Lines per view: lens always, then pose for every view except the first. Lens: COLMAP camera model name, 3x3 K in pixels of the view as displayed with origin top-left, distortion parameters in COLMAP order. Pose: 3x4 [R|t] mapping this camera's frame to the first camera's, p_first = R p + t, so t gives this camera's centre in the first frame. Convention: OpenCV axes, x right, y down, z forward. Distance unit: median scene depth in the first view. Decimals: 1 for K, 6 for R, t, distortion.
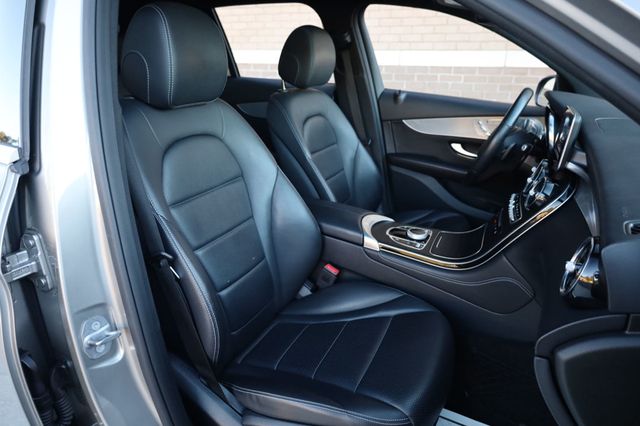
lens RADIAL K [[442.9, 0, 322.9], [0, 442.9, 214.7], [0, 0, 1]] dist [-0.001671, 0.000251]
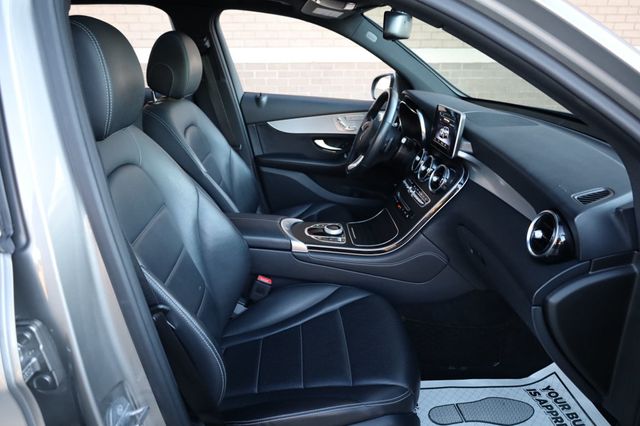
lens RADIAL K [[442.9, 0, 322.9], [0, 442.9, 214.7], [0, 0, 1]] dist [-0.001671, 0.000251]
pose [[0.884741, -0.173340, 0.432651, -0.203658], [0.164495, 0.984664, 0.058121, -0.043988], [-0.436091, 0.019747, 0.899686, 0.025624]]
